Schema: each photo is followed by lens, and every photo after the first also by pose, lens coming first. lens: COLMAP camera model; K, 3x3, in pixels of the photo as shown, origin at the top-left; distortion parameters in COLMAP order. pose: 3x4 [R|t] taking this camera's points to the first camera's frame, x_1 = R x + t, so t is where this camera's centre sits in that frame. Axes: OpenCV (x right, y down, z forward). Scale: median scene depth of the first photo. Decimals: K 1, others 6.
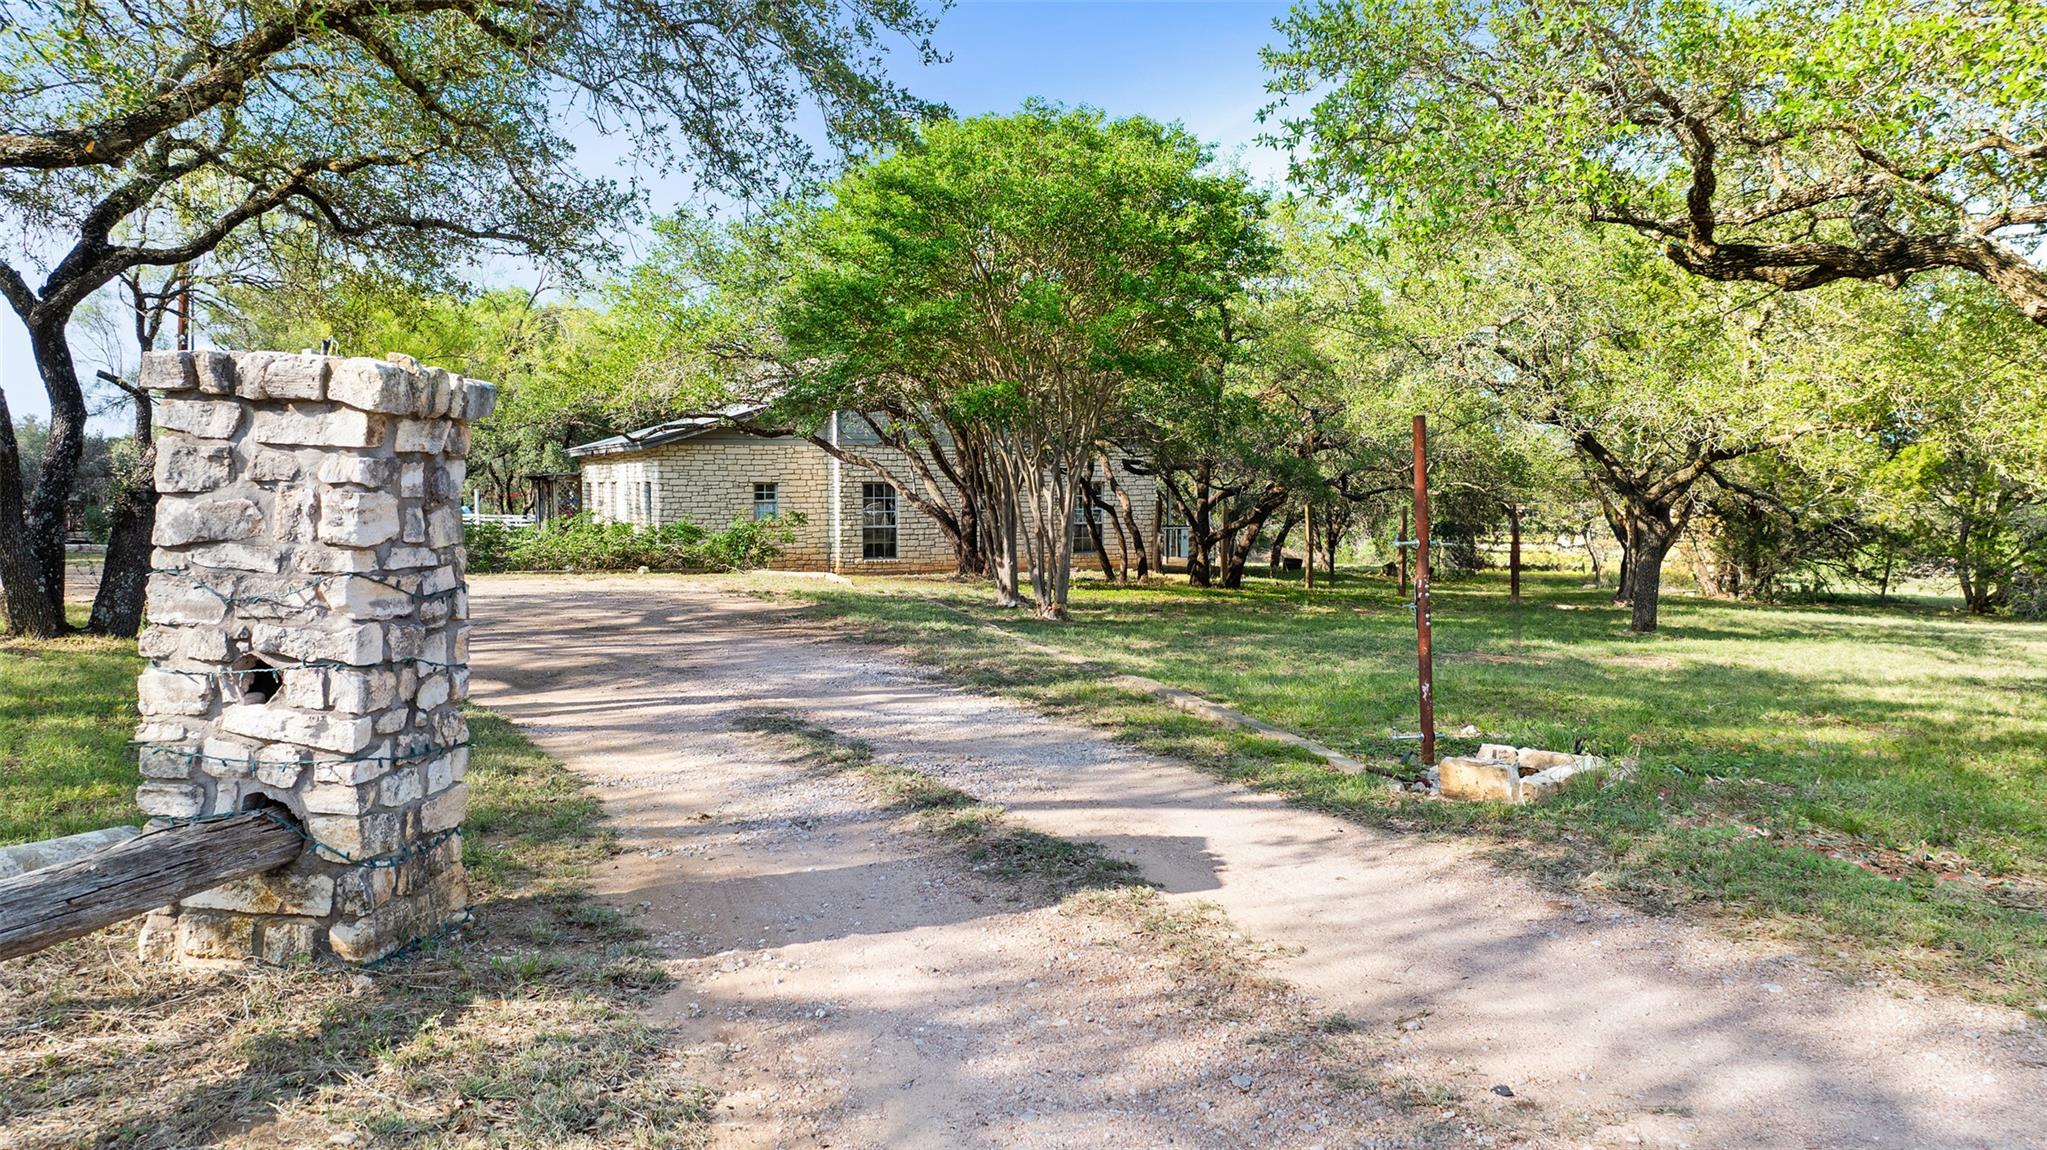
lens RADIAL K [[1422.1, 0, 1023.5], [0, 1422.1, 575.0], [0, 0, 1]] dist [0.082840, 0.000207]
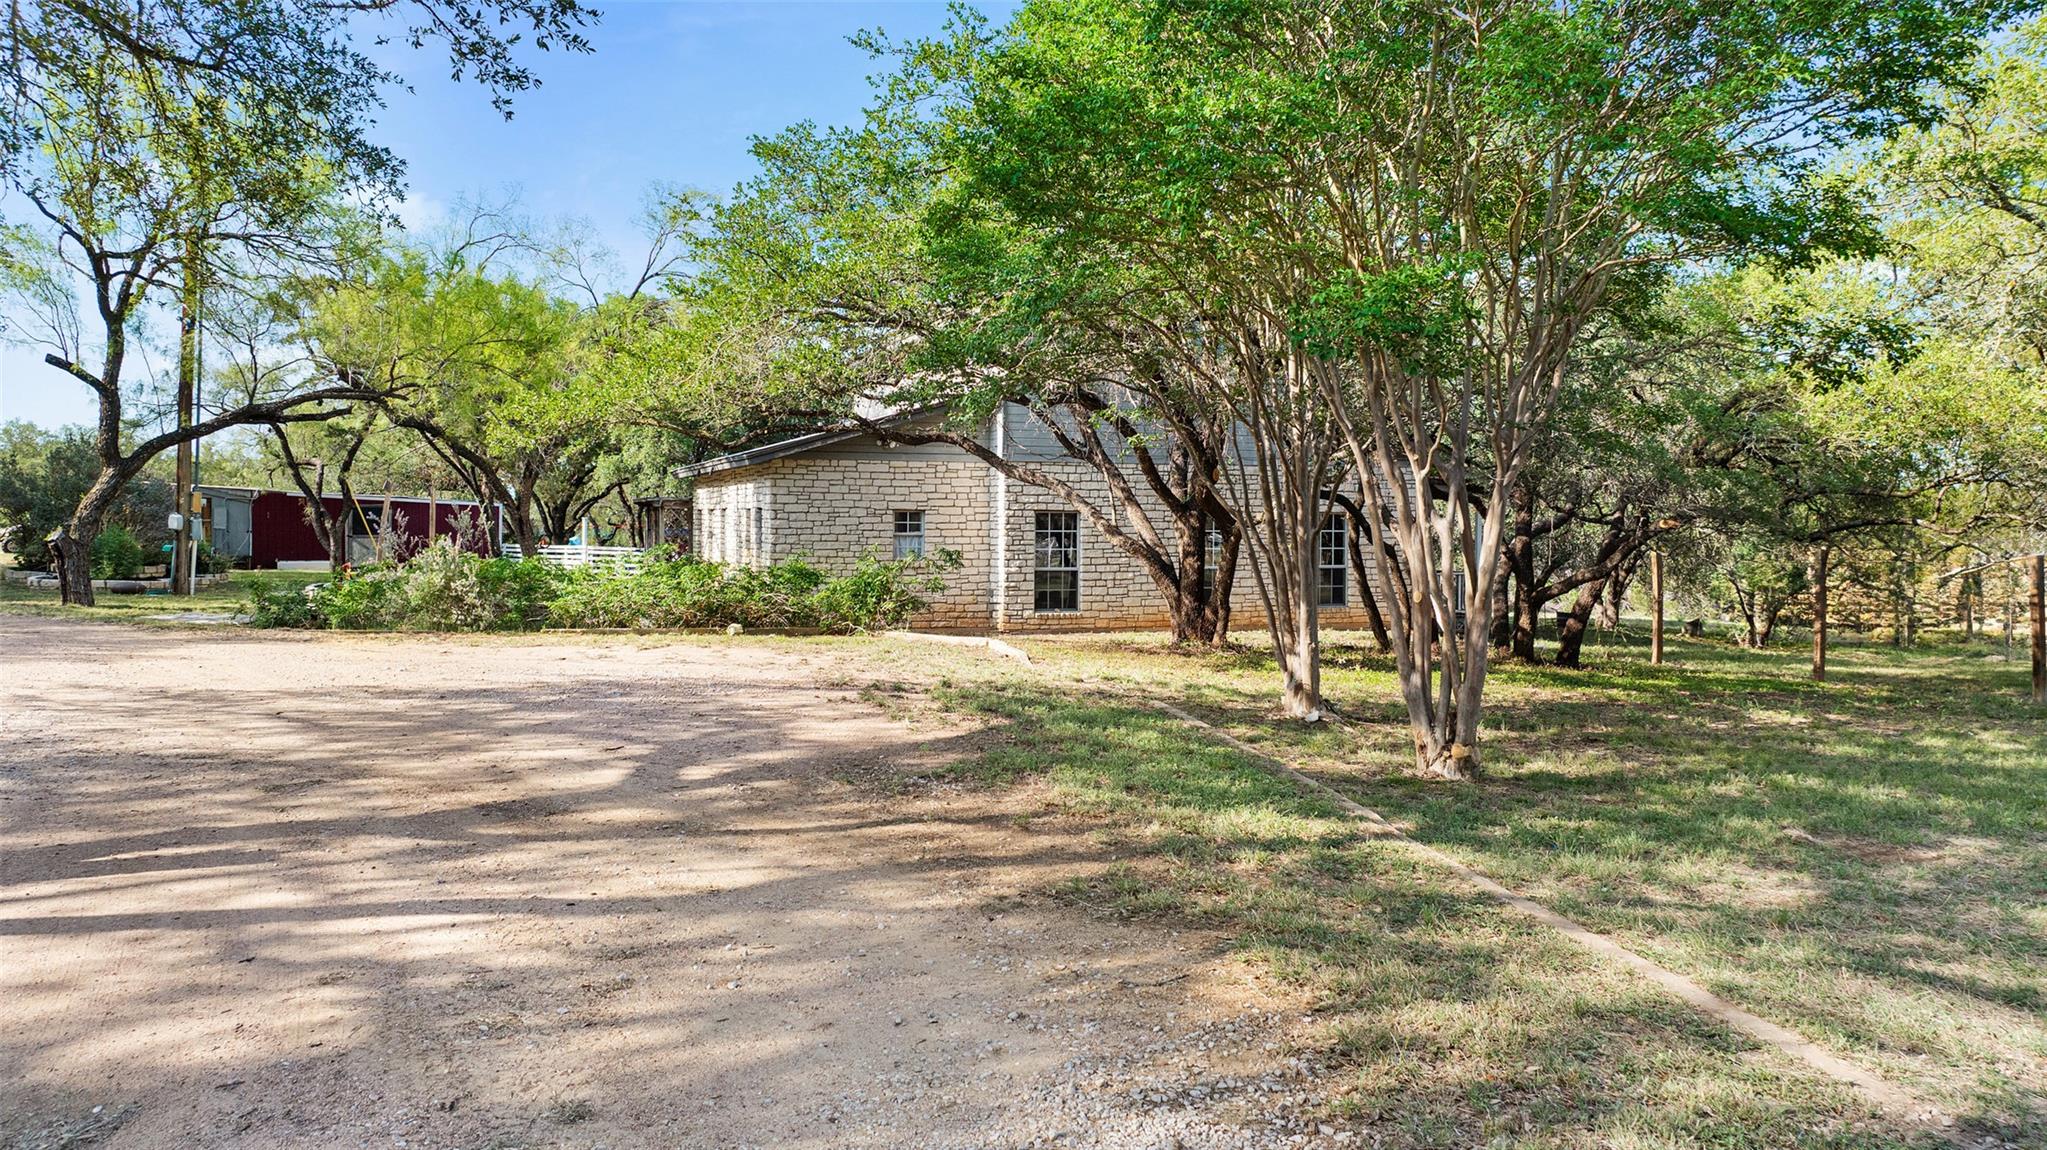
lens RADIAL K [[1422.1, 0, 1023.5], [0, 1422.1, 575.0], [0, 0, 1]] dist [0.082840, 0.000207]
pose [[0.994314, 0.013618, -0.105617, -0.044282], [-0.016225, 0.999584, -0.023865, -0.014353], [0.105248, 0.025443, 0.994121, 0.281939]]
